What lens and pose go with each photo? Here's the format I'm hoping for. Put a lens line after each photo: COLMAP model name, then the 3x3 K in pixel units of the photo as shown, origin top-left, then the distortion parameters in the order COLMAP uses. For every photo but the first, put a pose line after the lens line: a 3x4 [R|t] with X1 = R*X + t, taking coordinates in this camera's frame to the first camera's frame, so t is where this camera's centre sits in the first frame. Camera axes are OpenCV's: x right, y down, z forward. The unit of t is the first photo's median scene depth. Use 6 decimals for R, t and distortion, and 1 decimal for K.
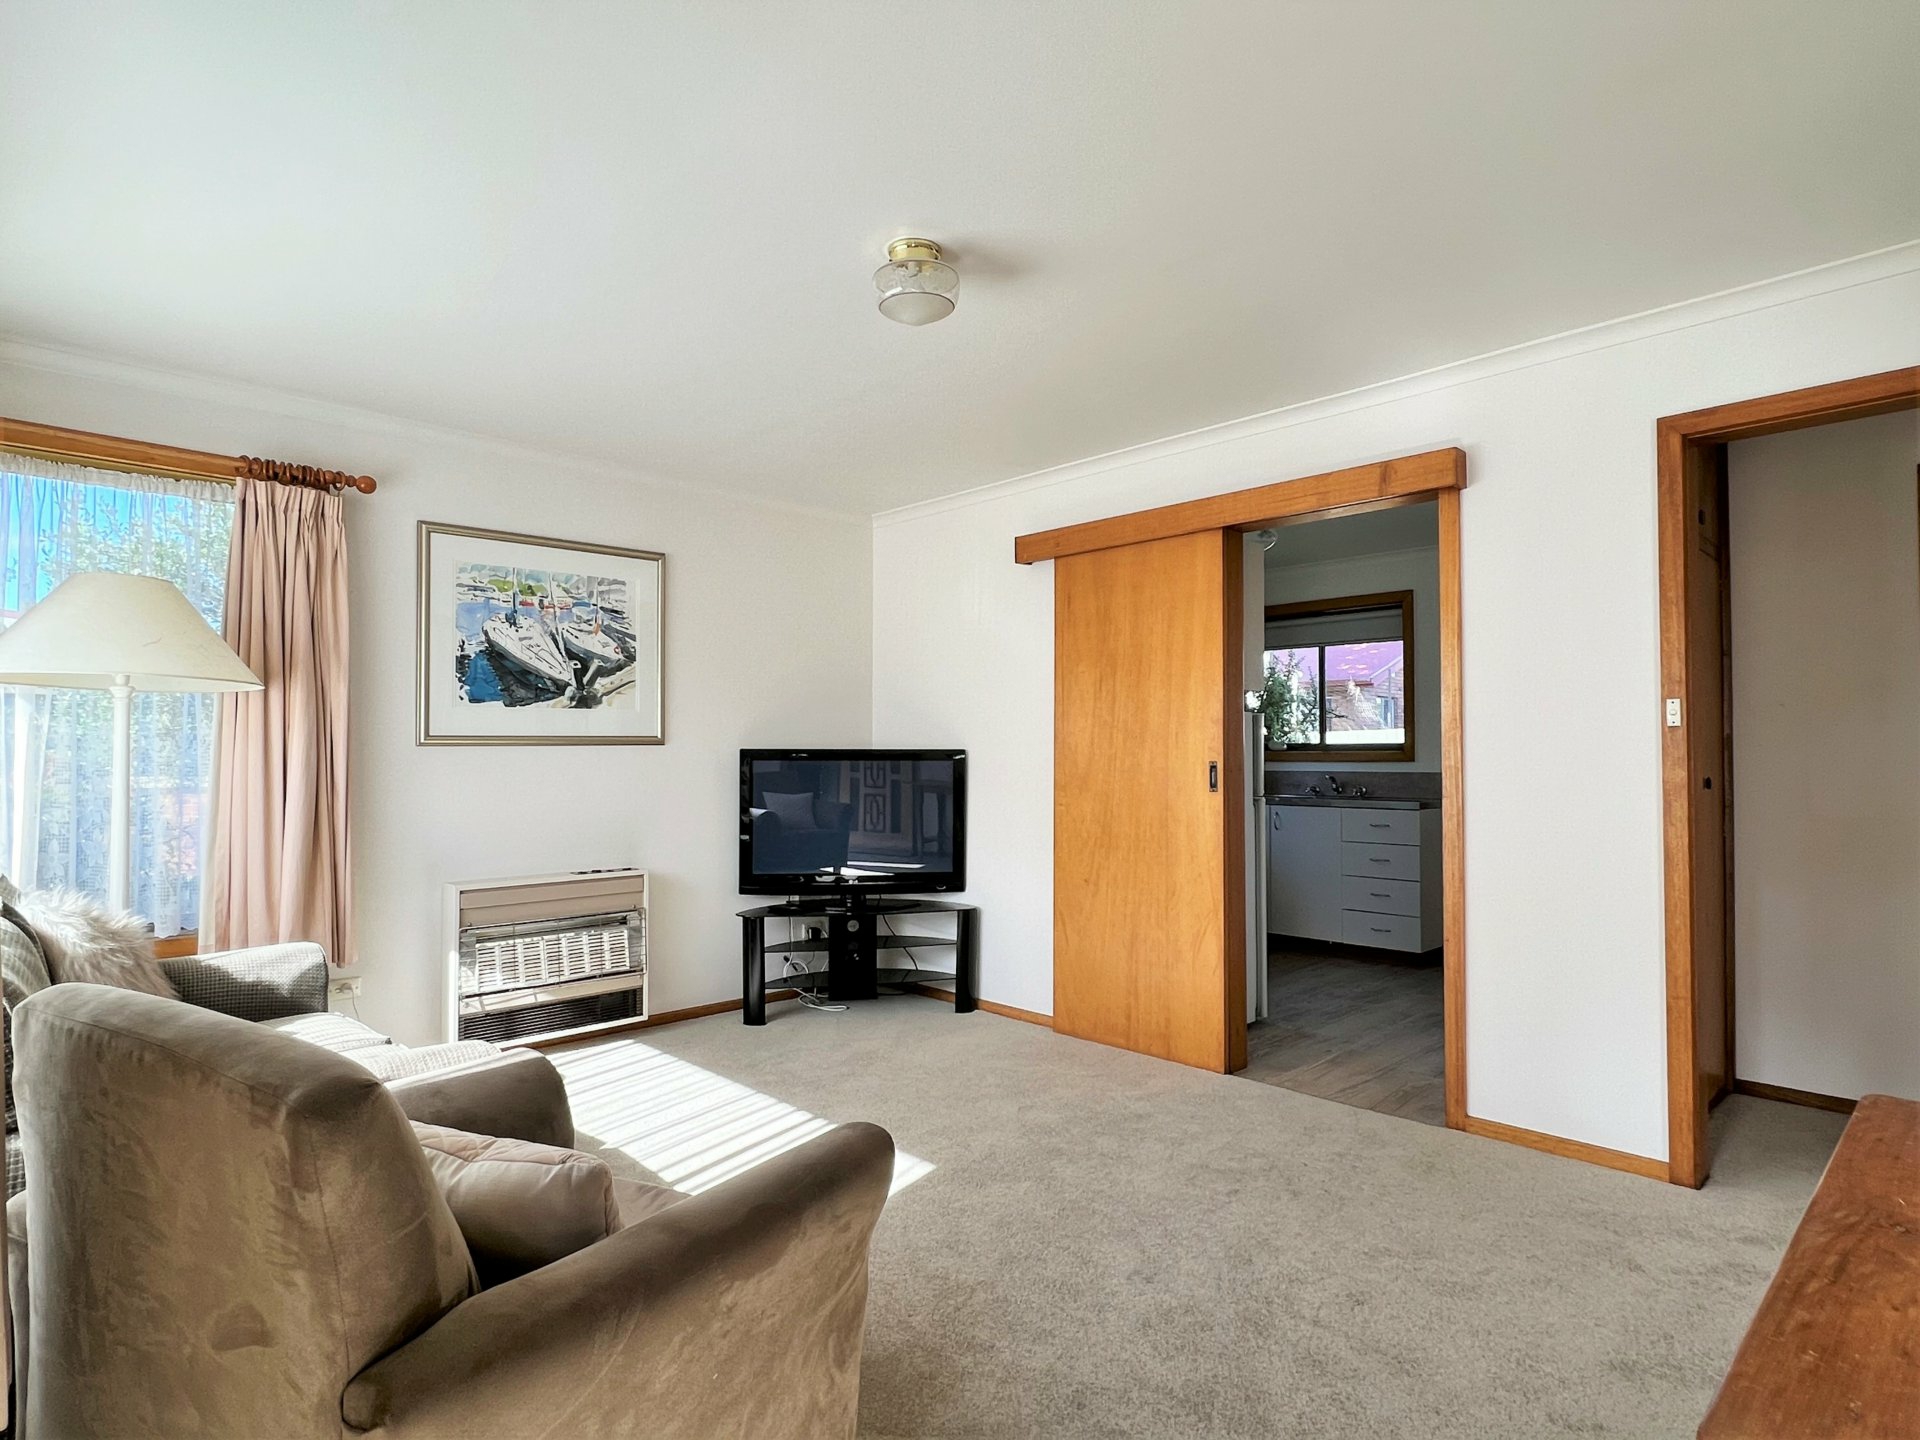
lens RADIAL K [[1040.4, 0, 954.3], [0, 1040.4, 726.9], [0, 0, 1]] dist [-0.000791, 0.000292]
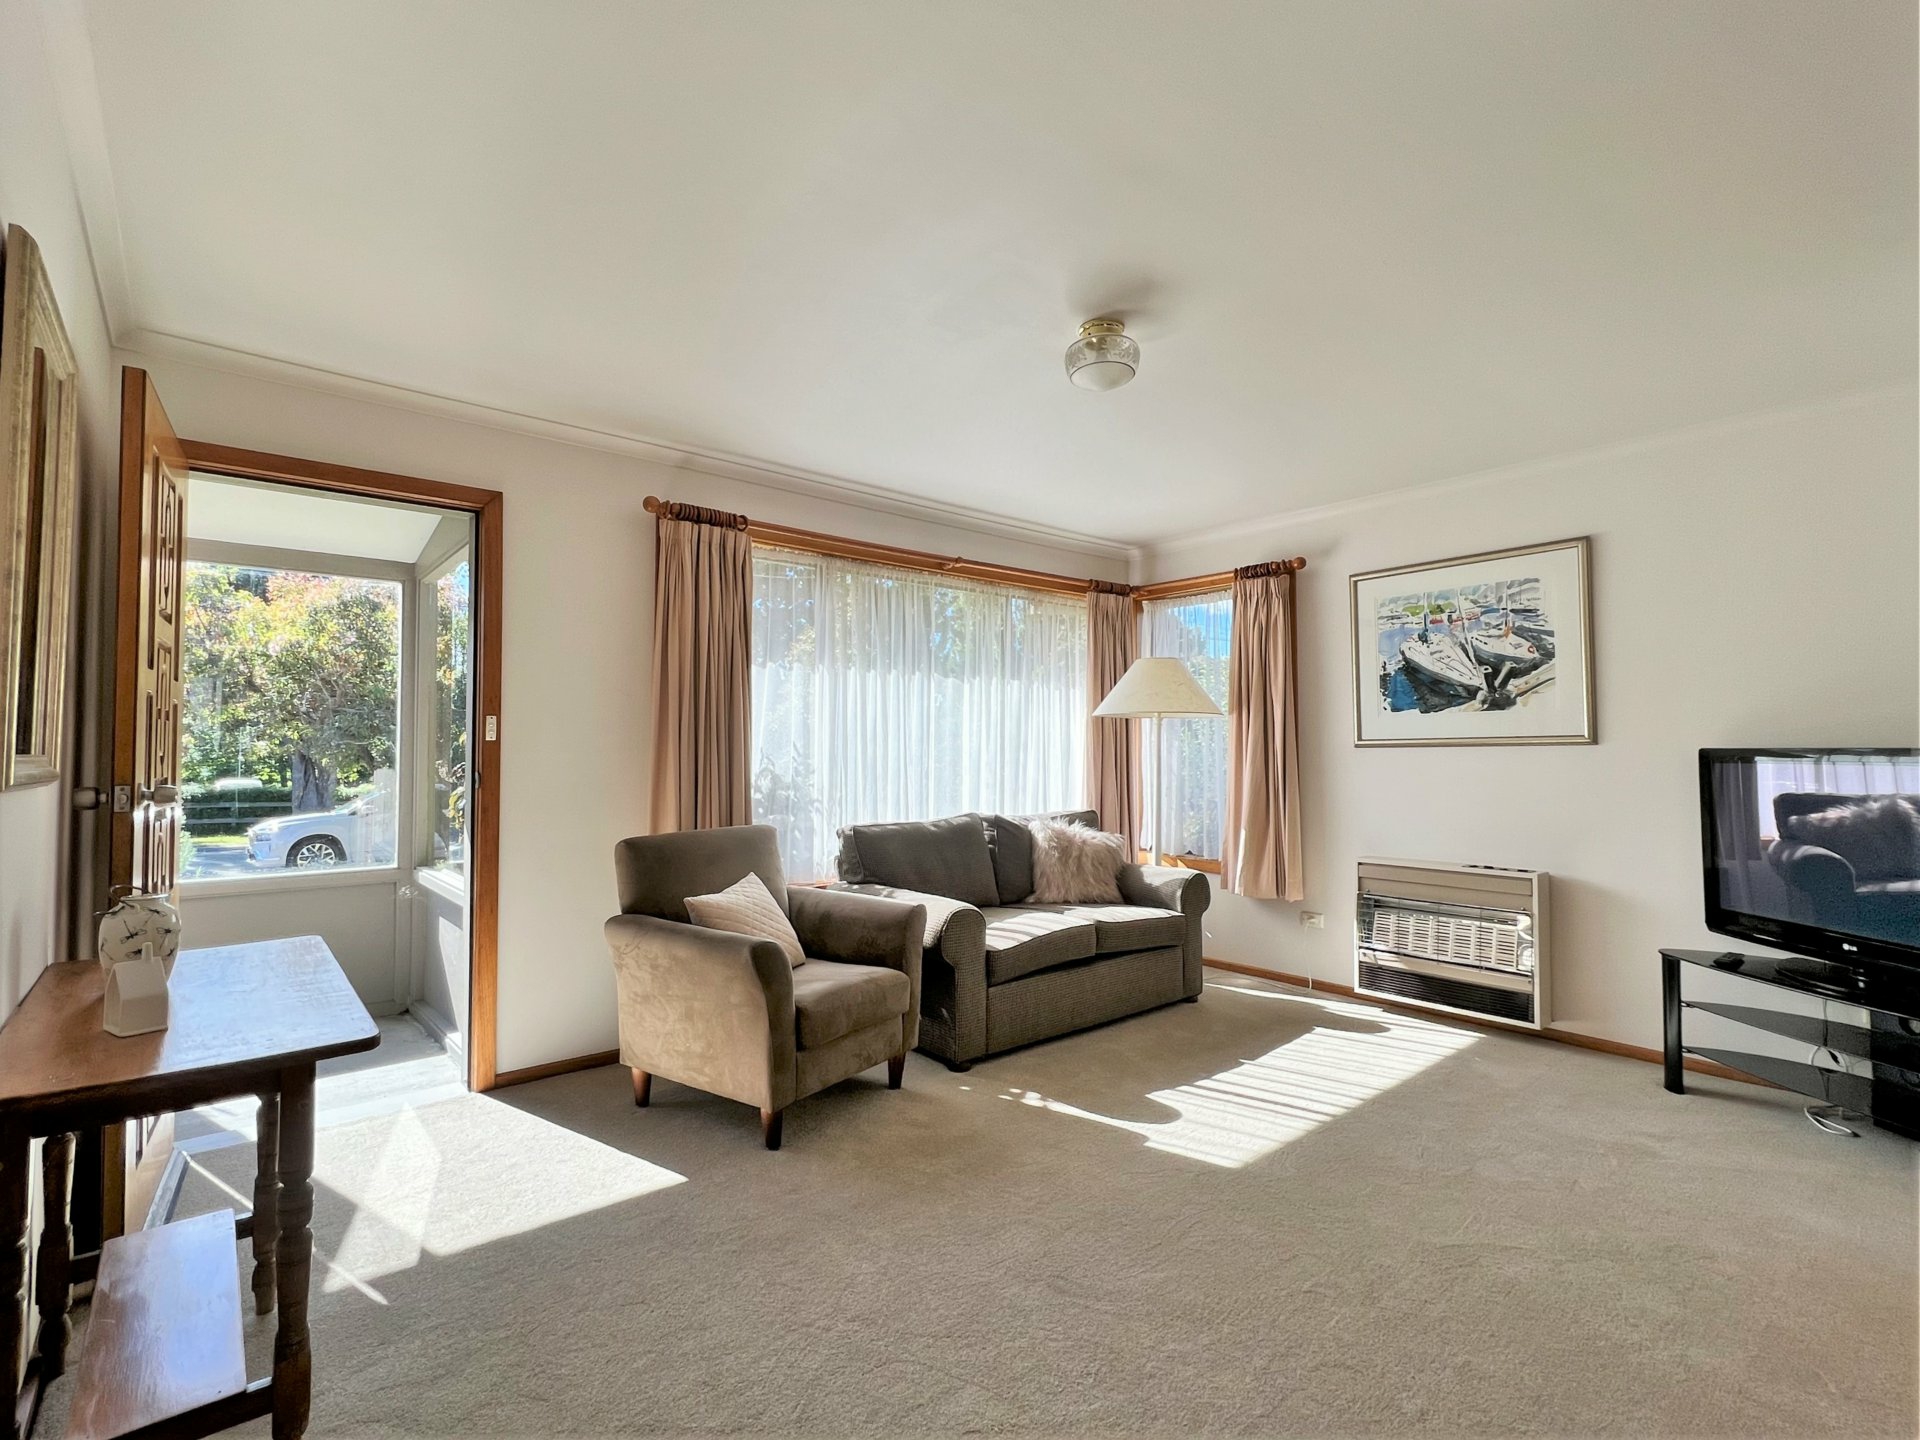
lens RADIAL K [[899.1, 0, 956.8], [0, 899.1, 730.6], [0, 0, 1]] dist [0.015250, -0.000891]
pose [[-0.074022, -0.017667, -0.997100, 0.594375], [0.030530, 0.999334, -0.019973, 0.004023], [0.996789, -0.031920, -0.073433, 0.537466]]
